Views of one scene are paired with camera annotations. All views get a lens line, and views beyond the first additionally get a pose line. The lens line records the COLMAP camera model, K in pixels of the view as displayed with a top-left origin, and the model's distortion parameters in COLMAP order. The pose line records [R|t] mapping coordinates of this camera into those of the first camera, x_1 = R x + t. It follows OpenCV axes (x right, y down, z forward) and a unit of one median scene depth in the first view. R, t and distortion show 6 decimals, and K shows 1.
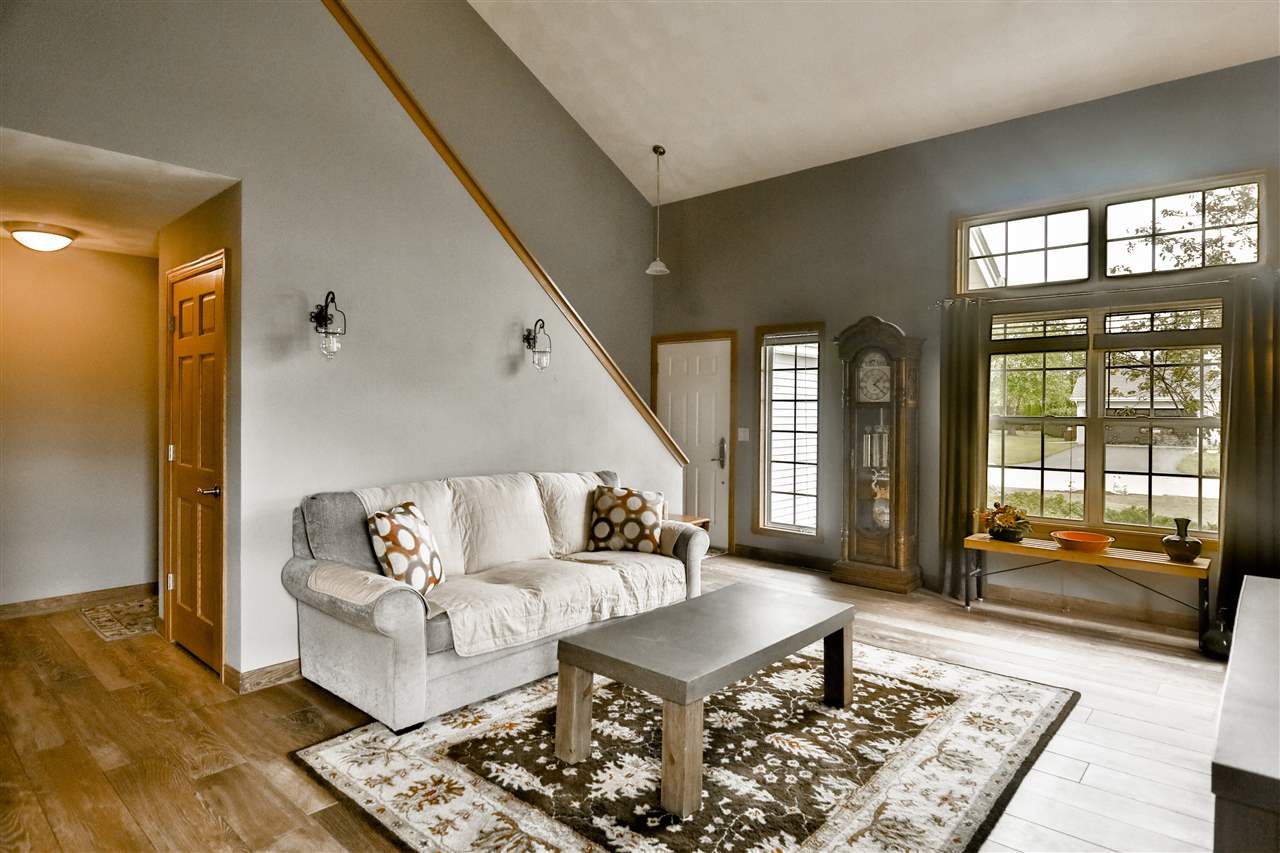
lens RADIAL K [[705.8, 0, 648.2], [0, 705.8, 426.4], [0, 0, 1]] dist [-0.003322, -0.004024]
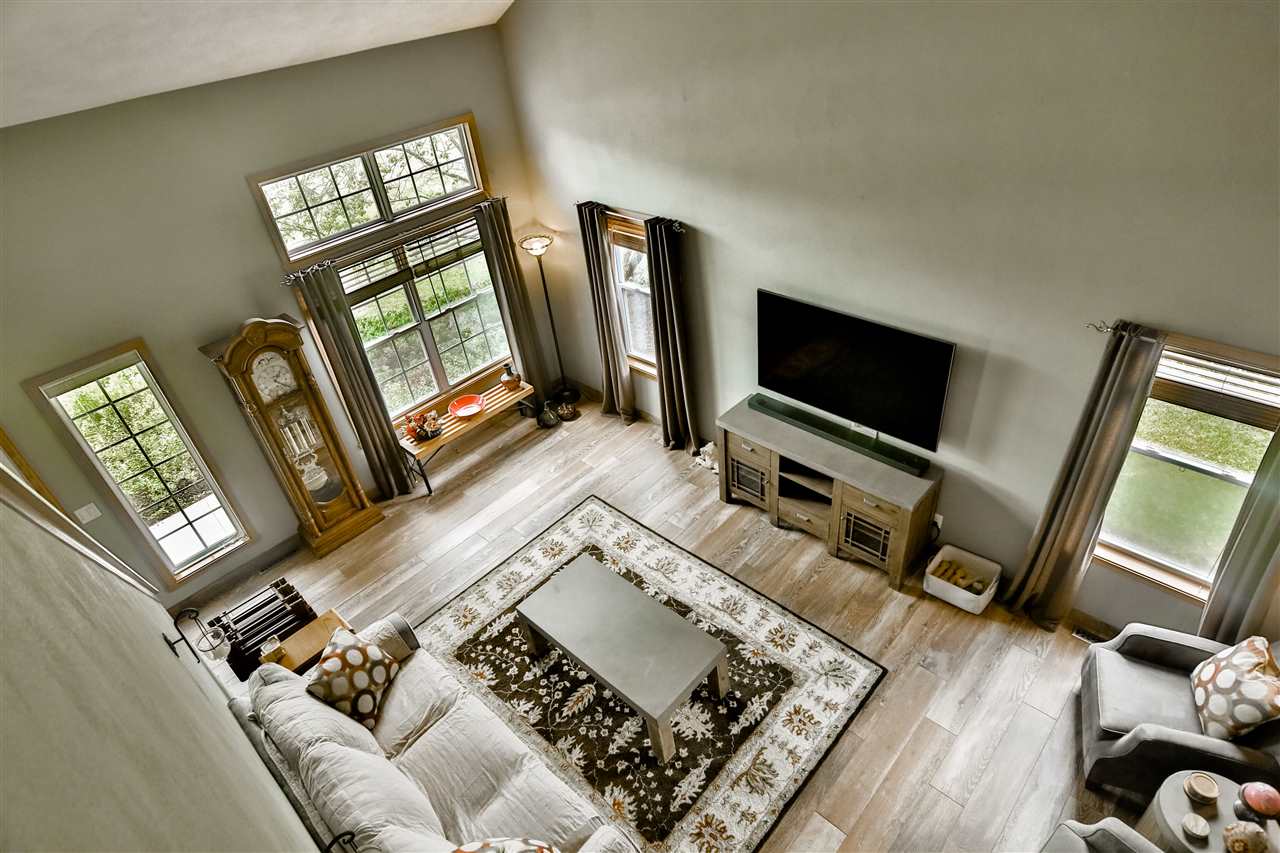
lens RADIAL K [[705.8, 0, 642.0], [0, 705.8, 431.5], [0, 0, 1]] dist [-0.003322, -0.004024]
pose [[0.025797, -0.600937, 0.798880, -0.846927], [0.119543, 0.795266, 0.594358, -0.933013], [-0.992494, 0.080168, 0.092354, 0.788856]]
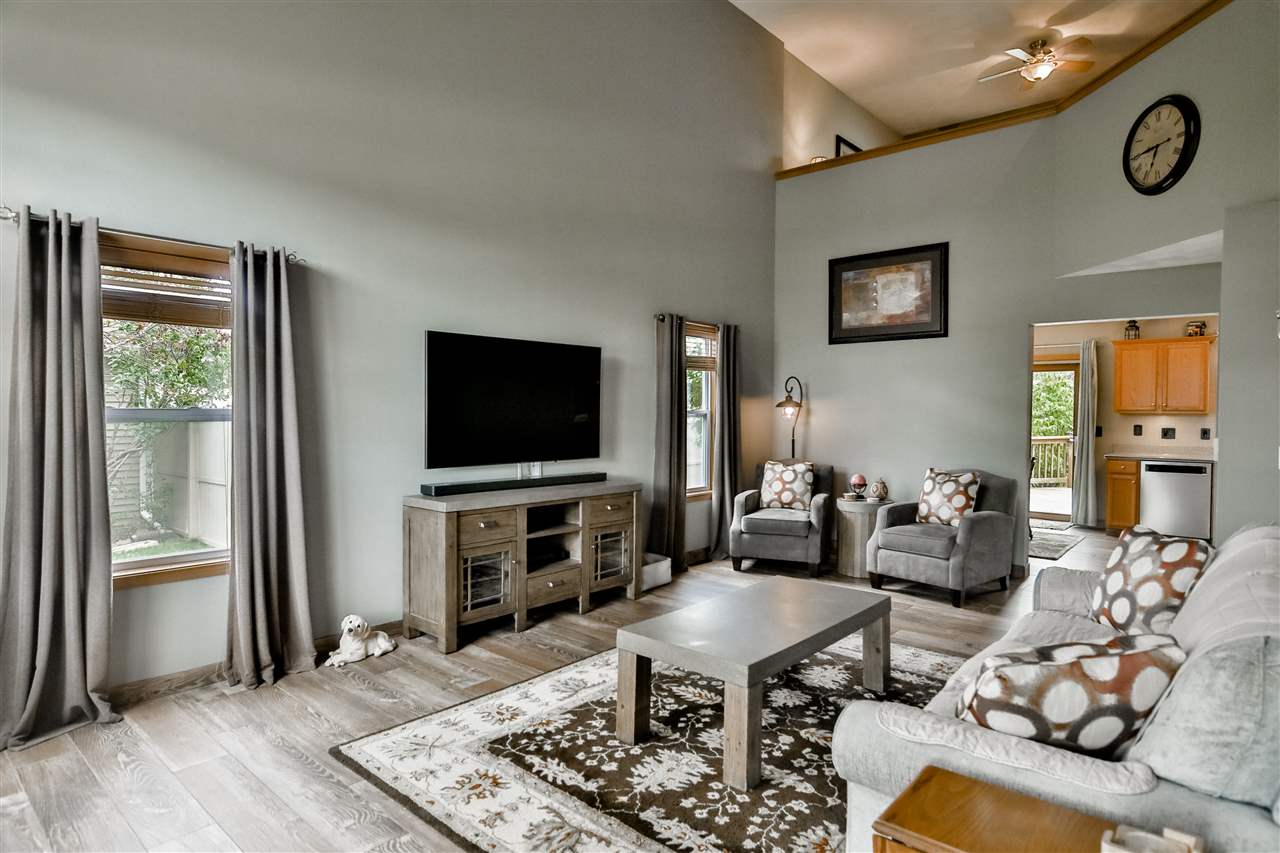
lens RADIAL K [[705.8, 0, 659.1], [0, 705.8, 423.6], [0, 0, 1]] dist [-0.003322, -0.004024]
pose [[-0.999745, -0.013804, -0.017869, 0.285823], [-0.014612, 0.998840, 0.045891, -0.048060], [0.017214, 0.046140, -0.998787, 2.060419]]
